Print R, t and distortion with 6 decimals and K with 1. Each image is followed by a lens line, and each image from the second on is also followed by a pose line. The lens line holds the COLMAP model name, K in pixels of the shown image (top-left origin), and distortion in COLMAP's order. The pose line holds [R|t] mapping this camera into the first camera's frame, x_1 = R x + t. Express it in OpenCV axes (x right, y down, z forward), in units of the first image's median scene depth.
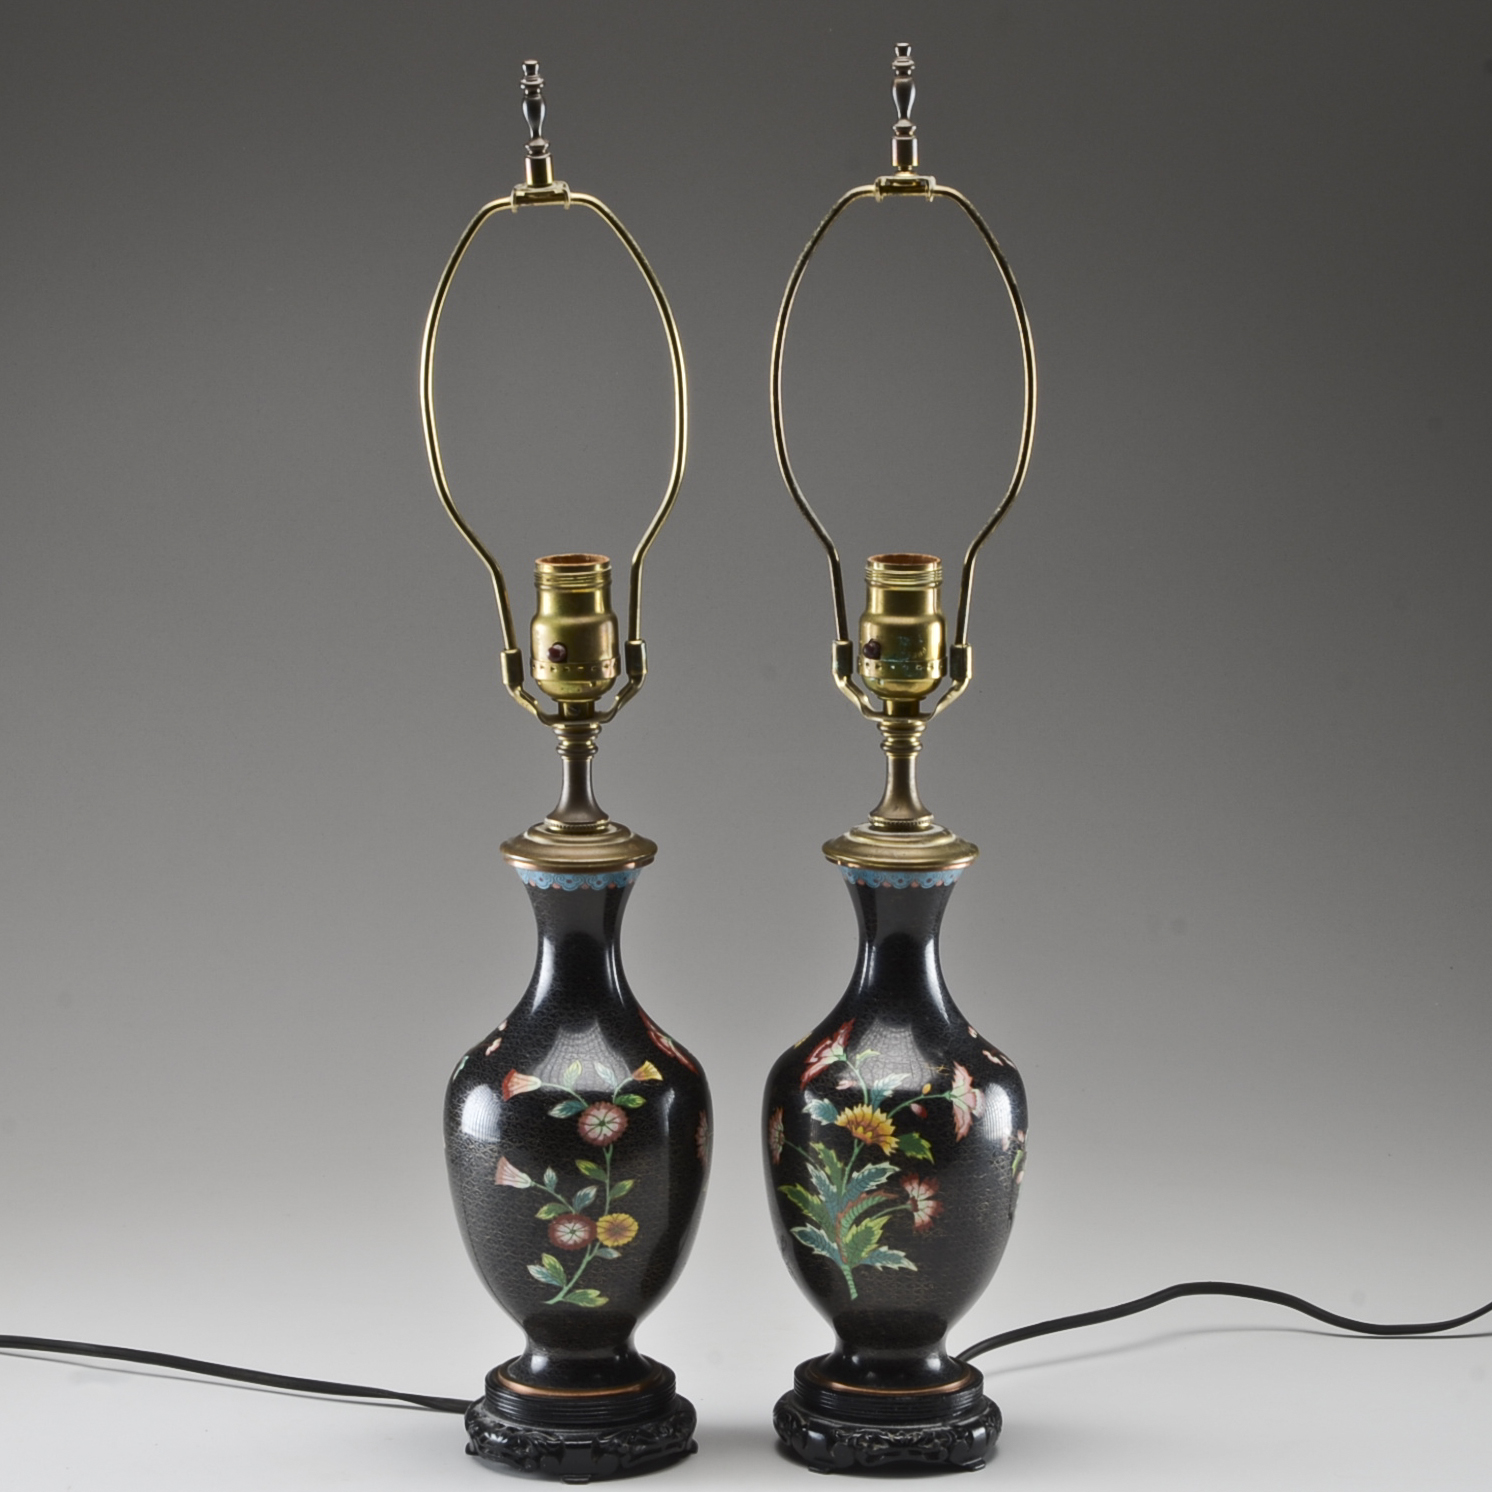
lens RADIAL K [[5971.5, 0, 746.0], [0, 5971.5, 746.0], [0, 0, 1]] dist [-0.121782, 3.258095]
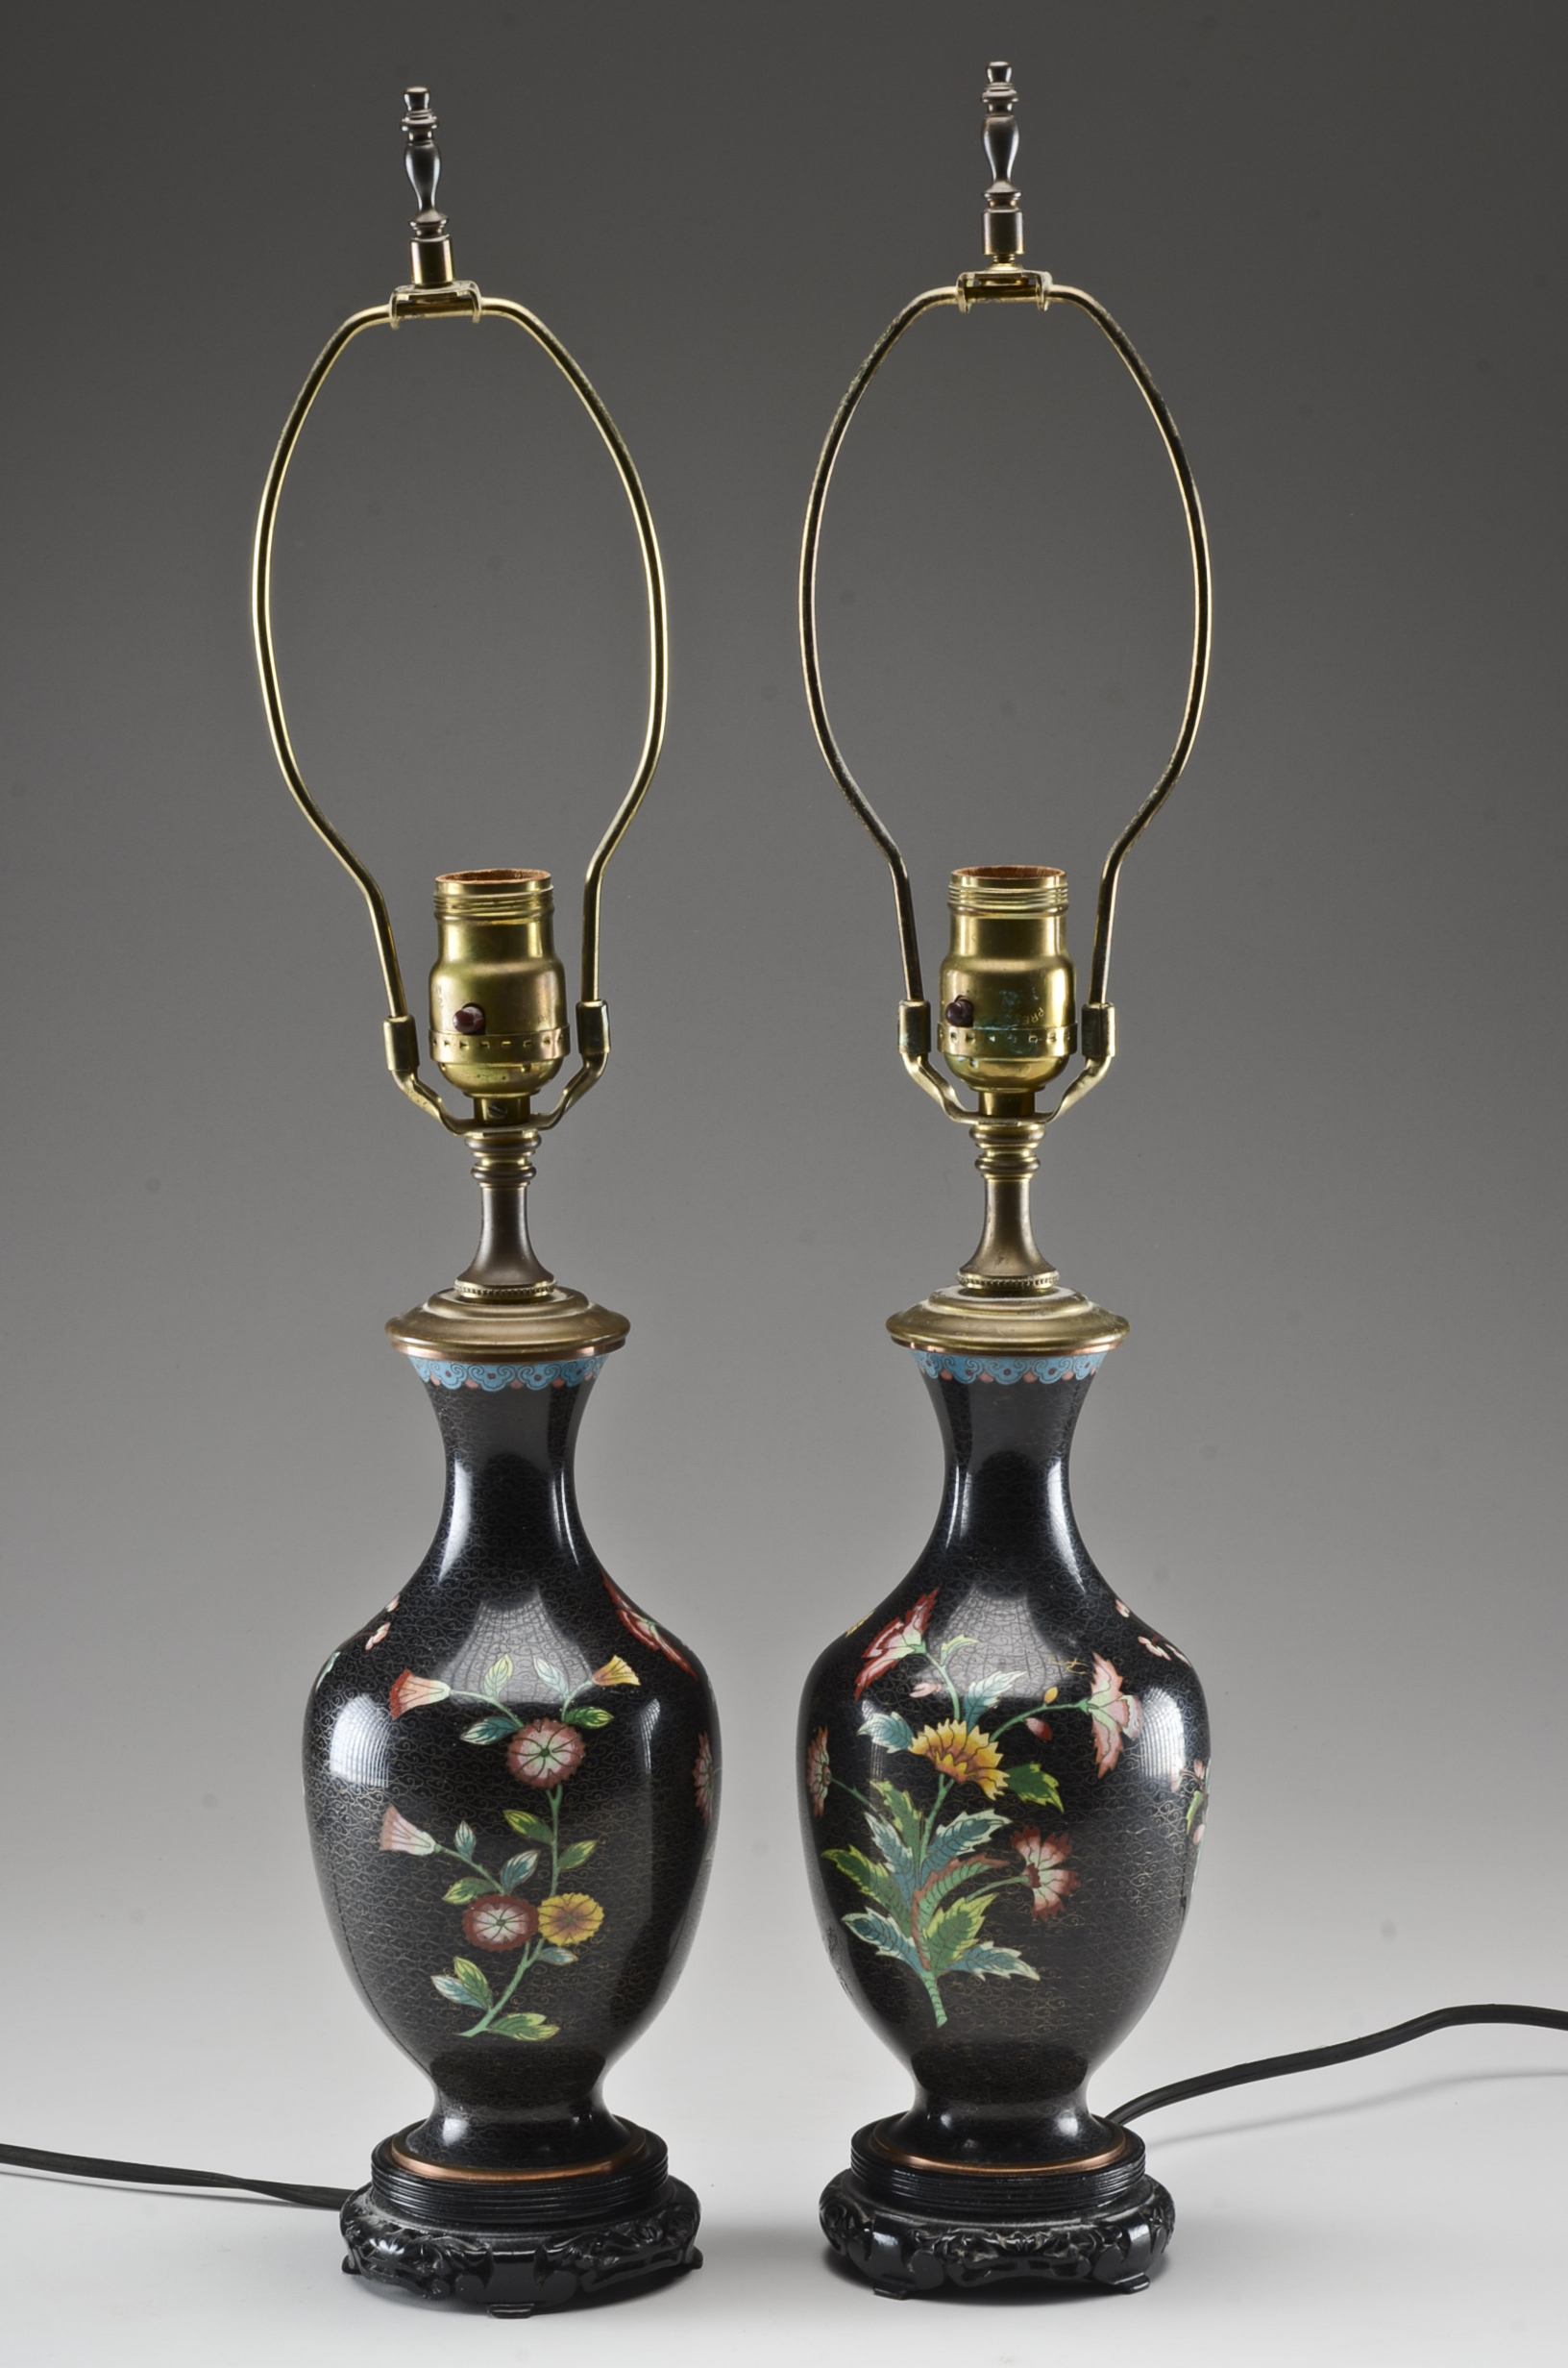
lens RADIAL K [[7437.2, 0, 785.9], [0, 7437.2, 1237.7], [0, 0, 1]] dist [-0.058240, 2.532084]
pose [[0.999910, -0.008565, -0.010310, 0.010372], [0.008357, 0.999764, -0.020054, 0.024019], [0.010479, 0.019966, 0.999746, 0.199613]]
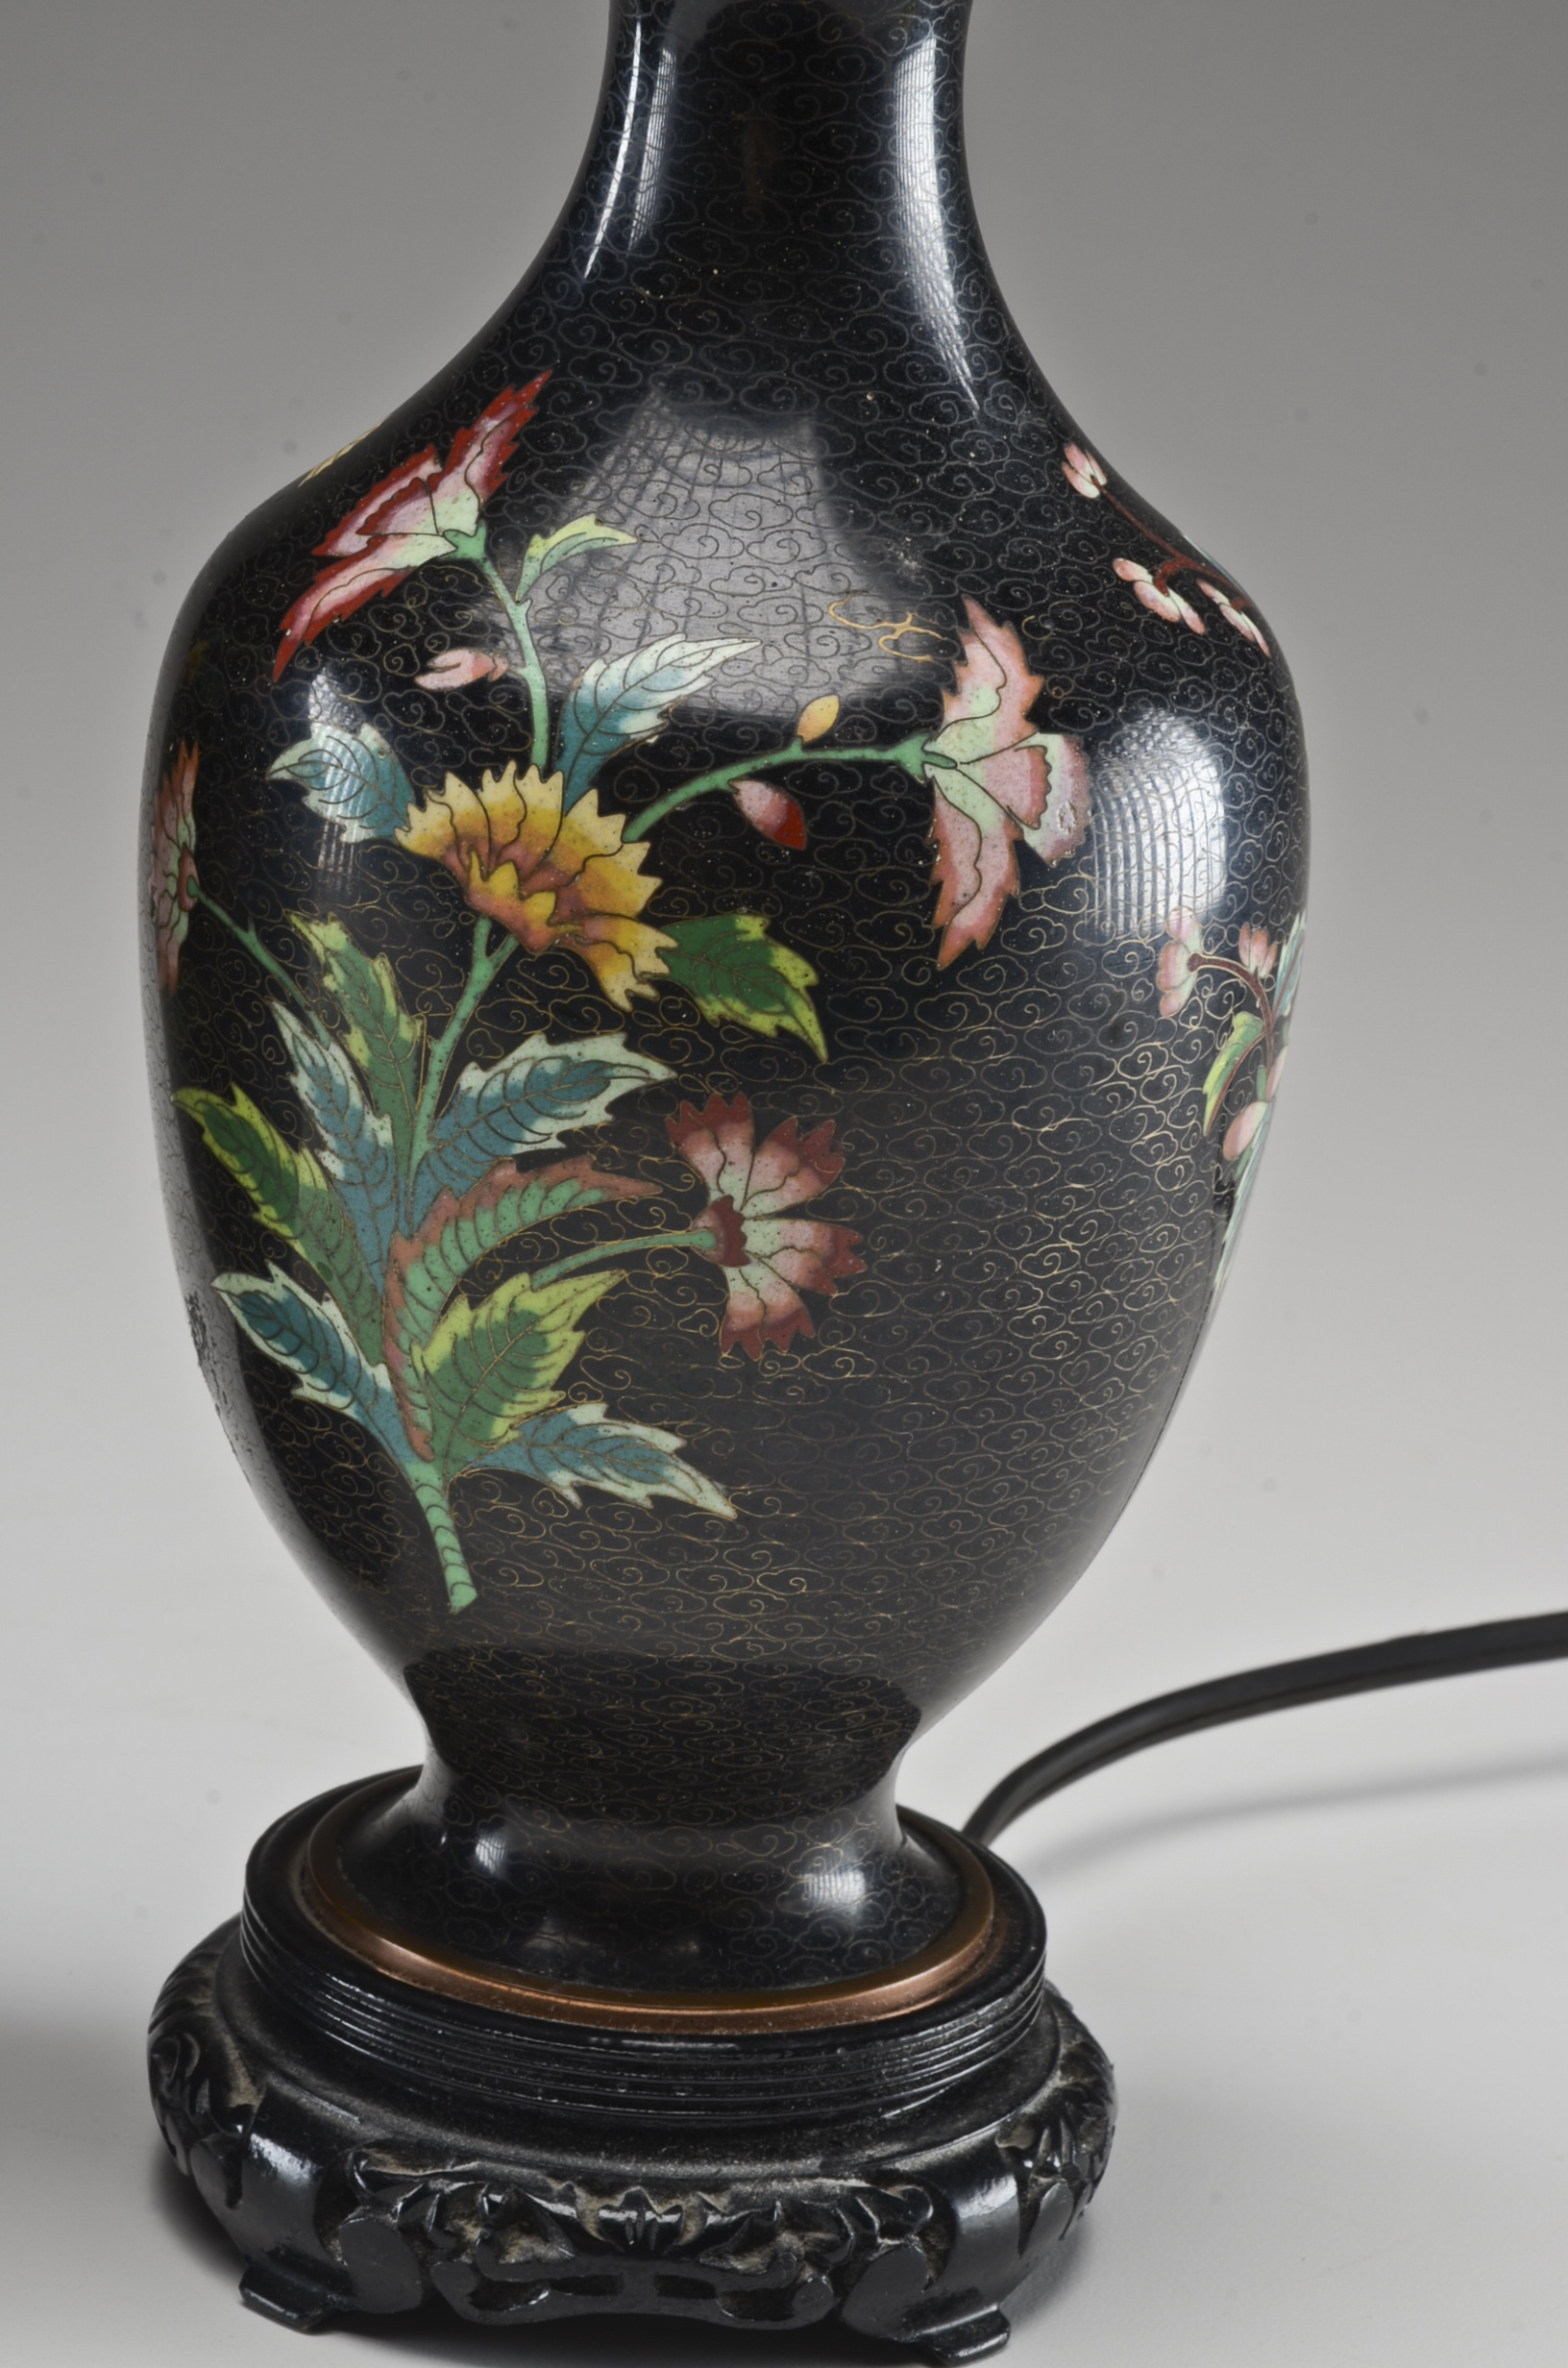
lens RADIAL K [[9539.3, 0, 786.4], [0, 9539.3, 1288.9], [0, 0, 1]] dist [0.150403, 4.466653]
pose [[0.994104, 0.082024, -0.070923, 0.055495], [-0.070797, 0.986383, 0.148445, 0.025988], [0.082133, -0.142549, 0.986374, 0.647927]]
